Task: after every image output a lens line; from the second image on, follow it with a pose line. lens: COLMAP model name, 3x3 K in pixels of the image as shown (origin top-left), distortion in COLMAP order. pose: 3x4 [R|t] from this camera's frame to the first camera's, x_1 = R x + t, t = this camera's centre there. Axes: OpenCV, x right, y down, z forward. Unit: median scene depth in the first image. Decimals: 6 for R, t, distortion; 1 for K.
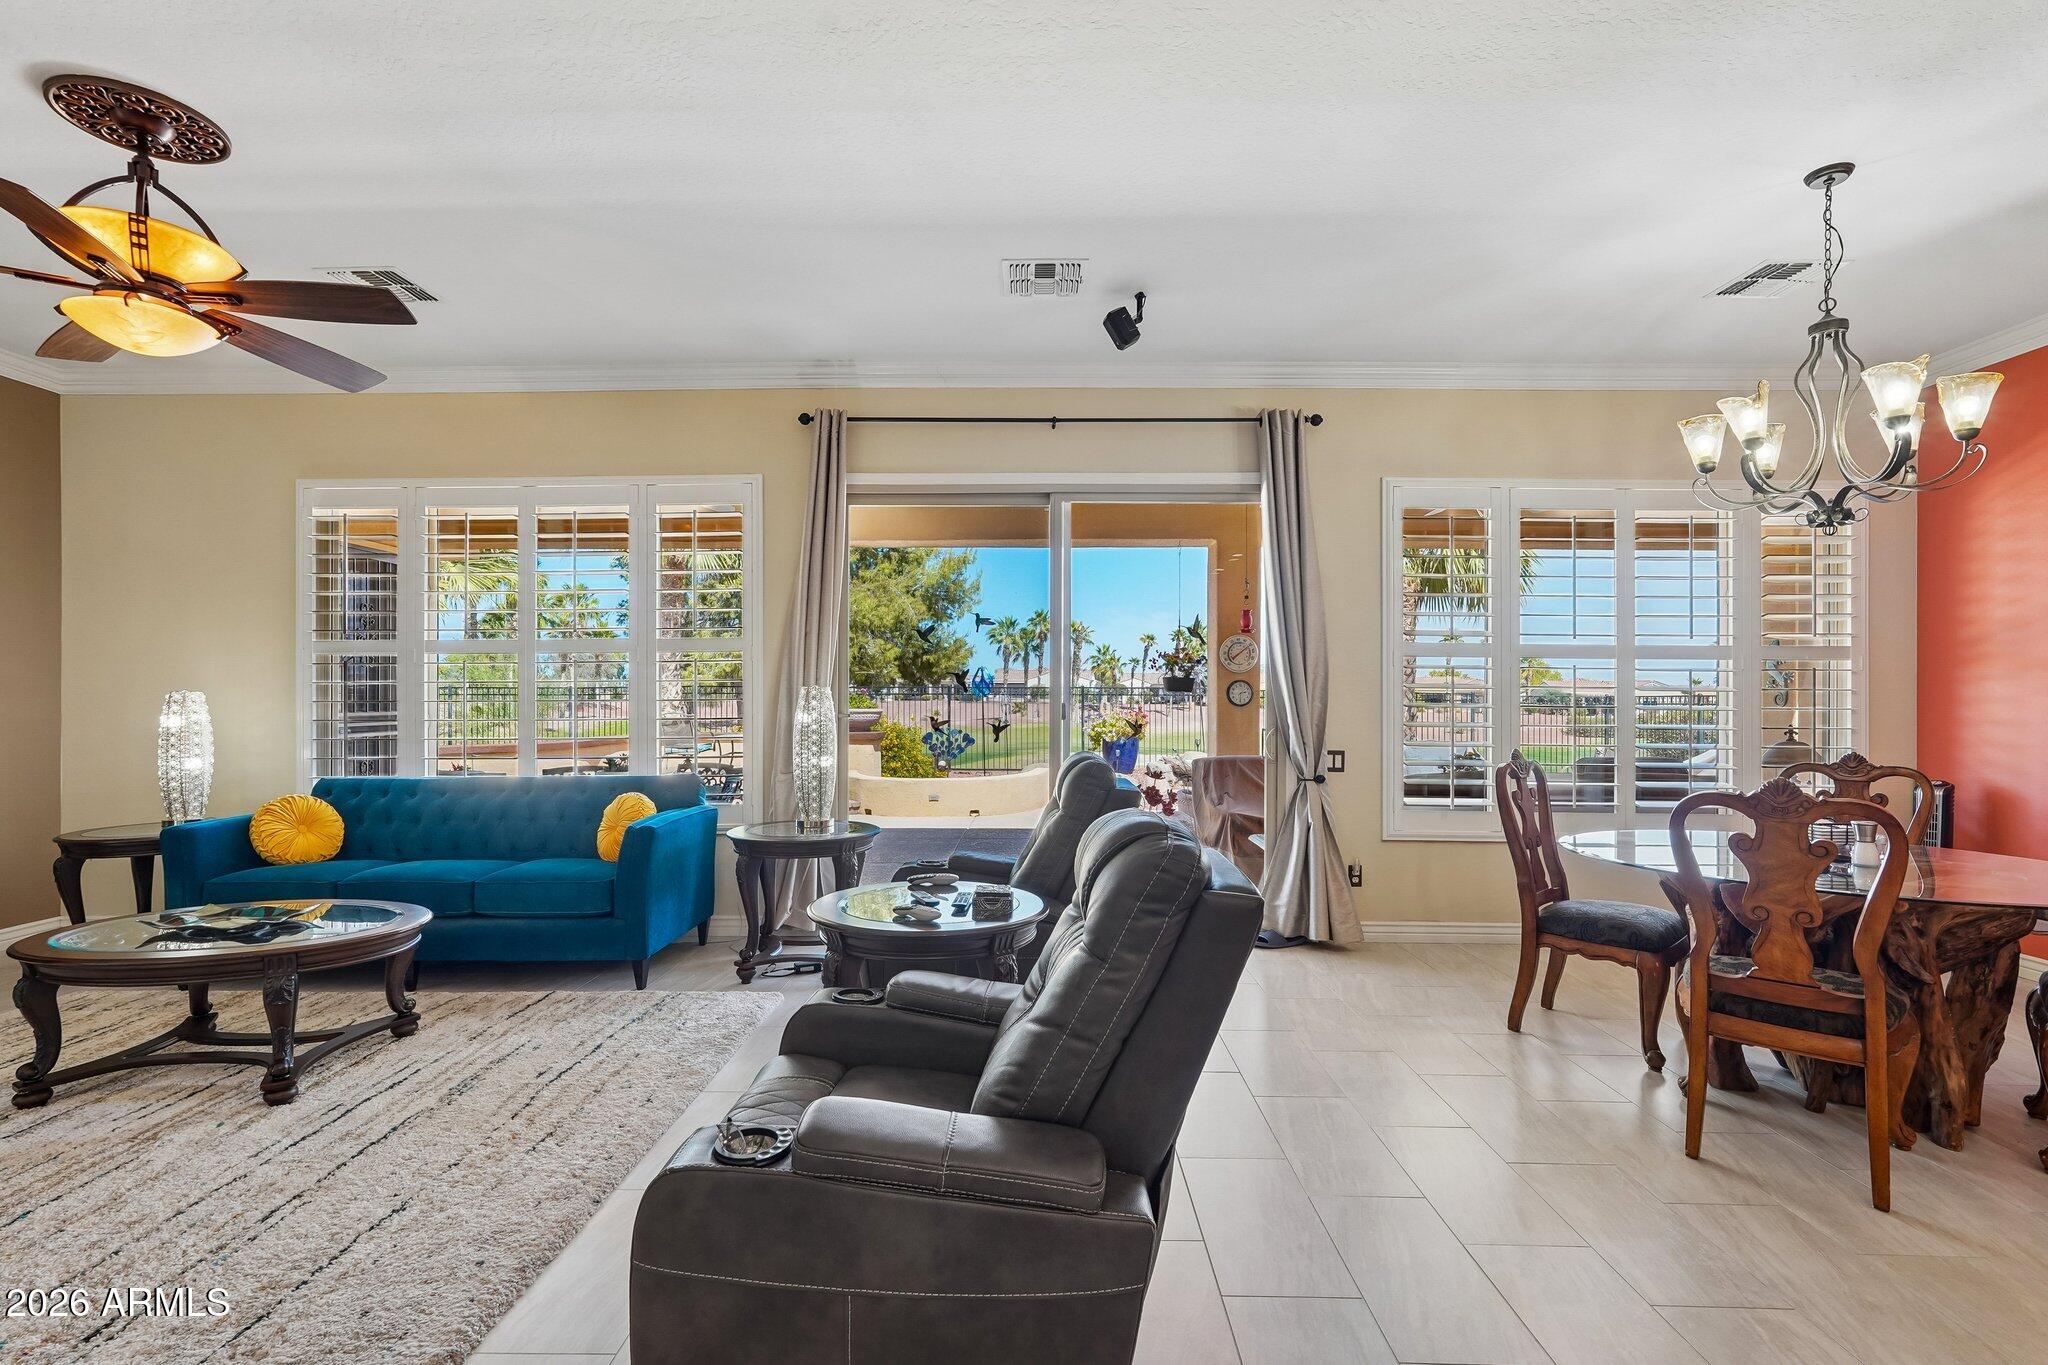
lens RADIAL K [[917.3, 0, 1022.5], [0, 917.3, 705.9], [0, 0, 1]] dist [-0.011095, 0.006602]
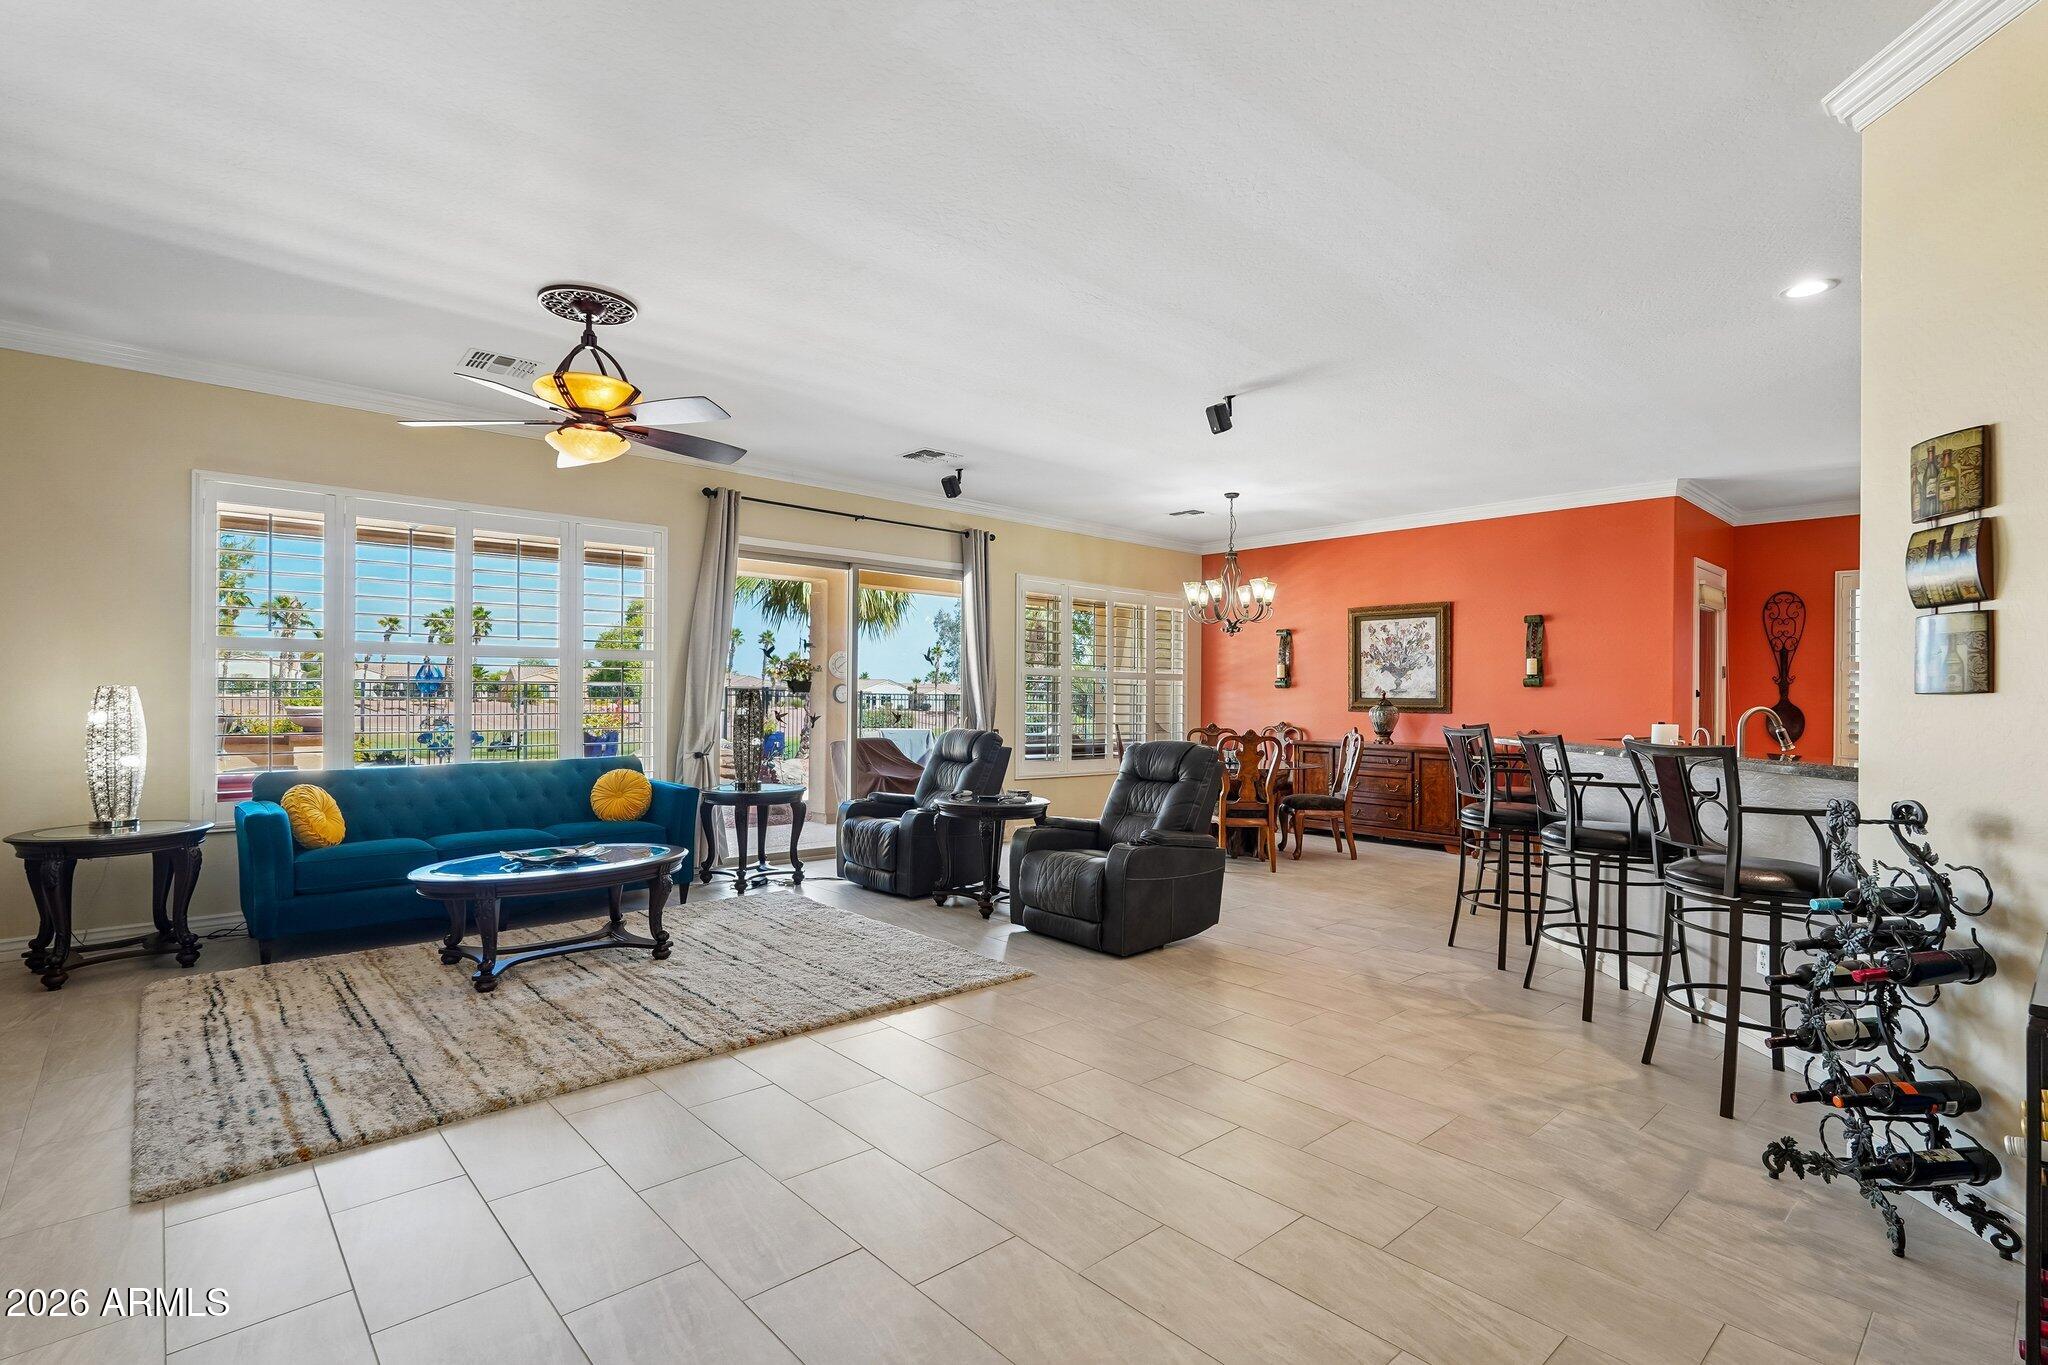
lens RADIAL K [[974.2, 0, 1023.2], [0, 974.2, 680.8], [0, 0, 1]] dist [-0.002625, 0.002998]
pose [[0.731287, 0.017470, 0.681847, -0.868039], [-0.003082, 0.999746, -0.022309, -0.001711], [-0.682063, 0.014213, 0.731155, -0.369231]]
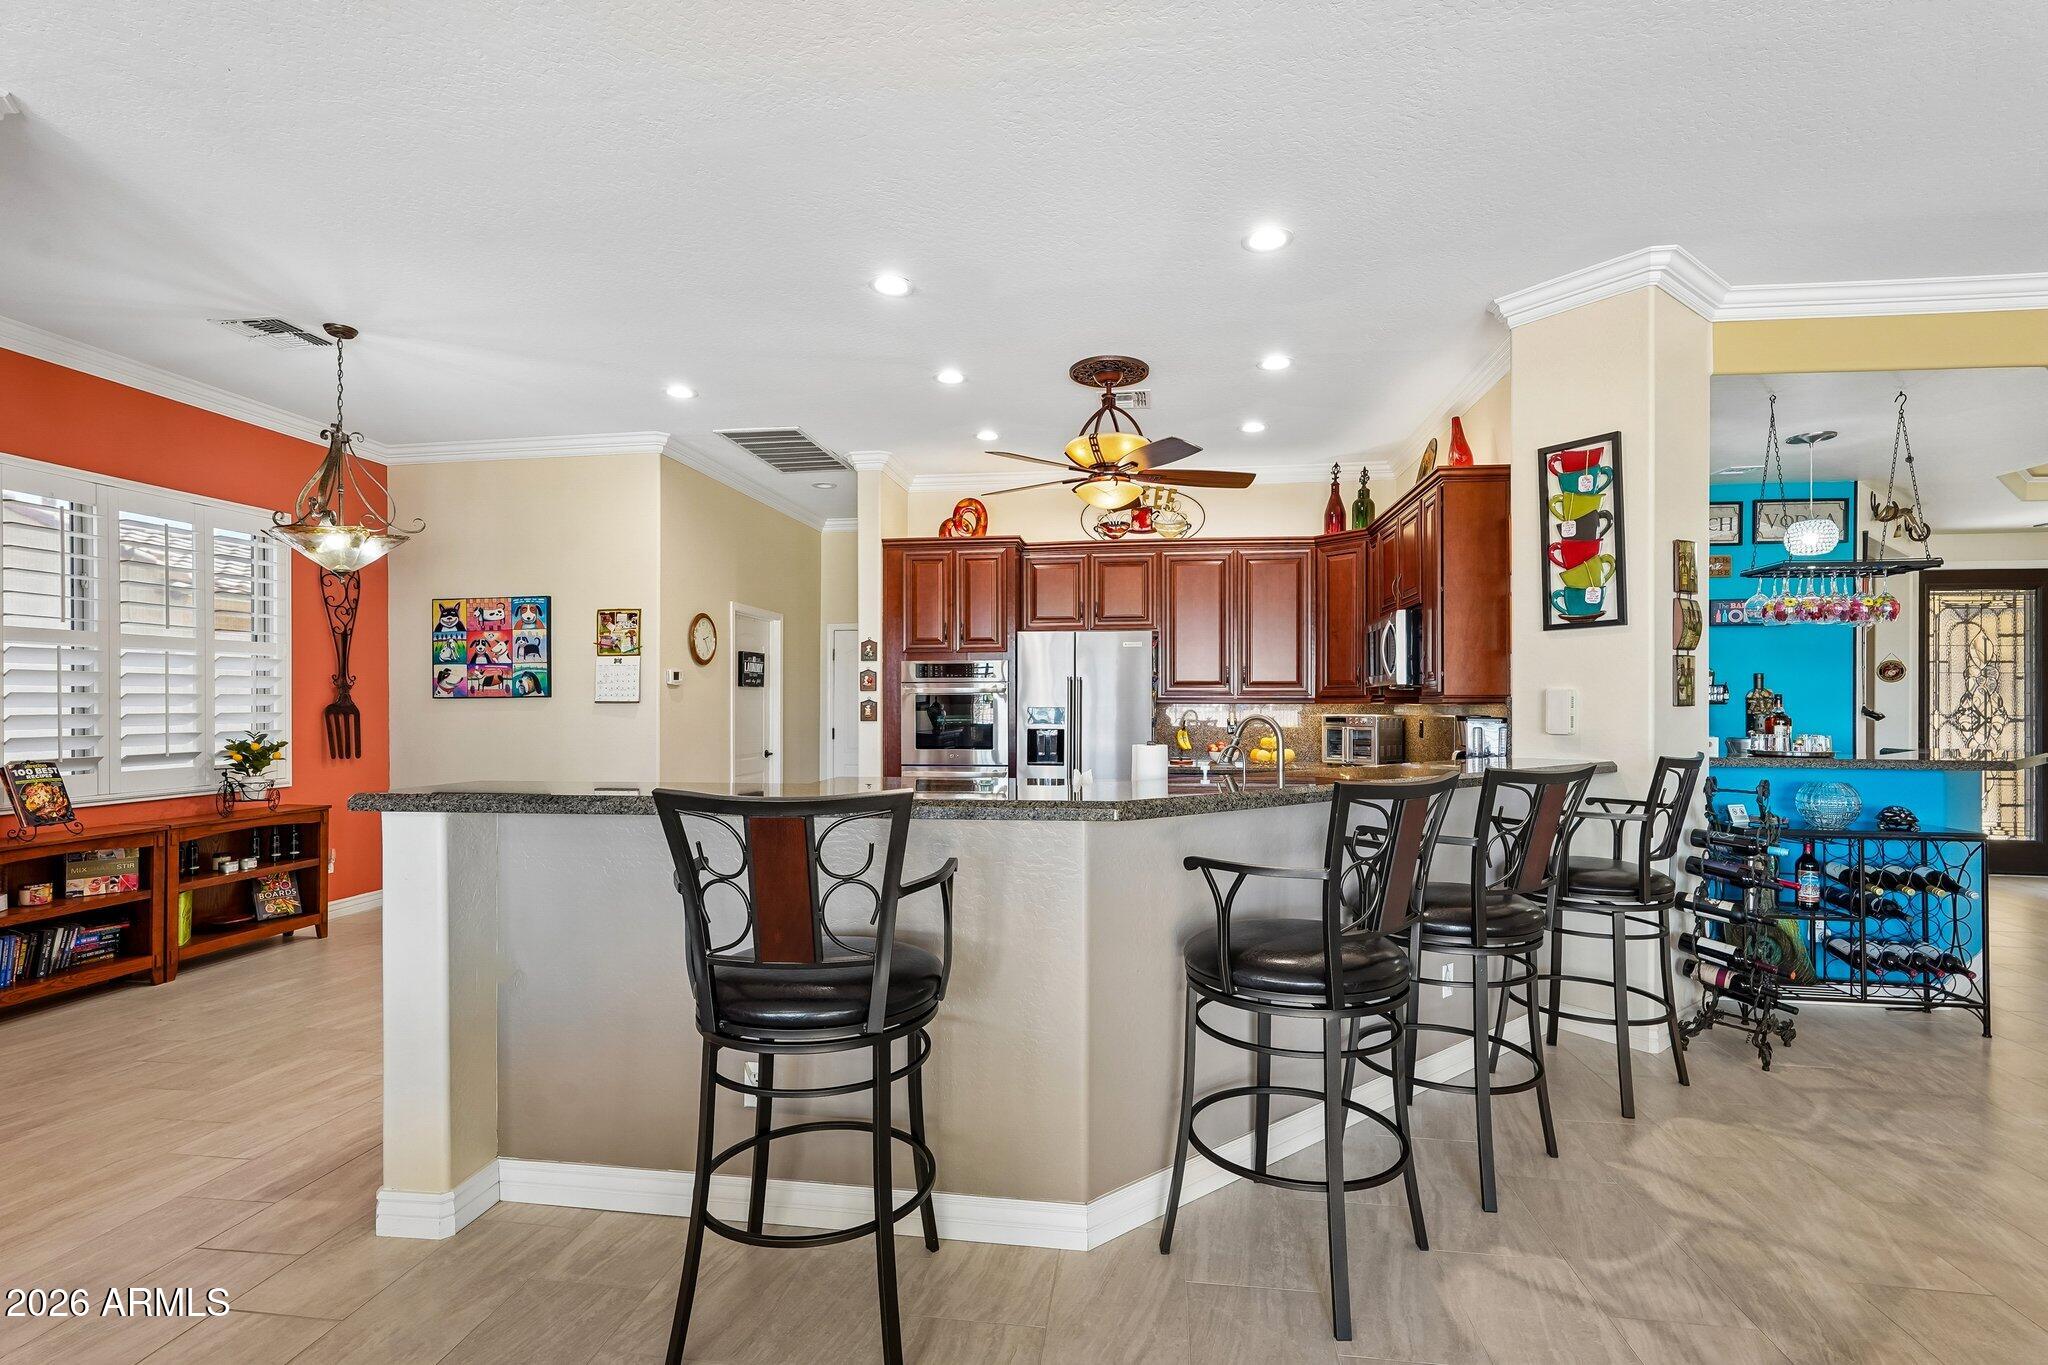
lens RADIAL K [[917.3, 0, 1030.5], [0, 917.3, 696.1], [0, 0, 1]] dist [-0.011095, 0.006602]
pose [[-0.990023, -0.001968, 0.140893, 0.276433], [-0.000291, 0.999929, 0.011922, -0.021332], [-0.140907, 0.011763, -0.989953, 0.500444]]
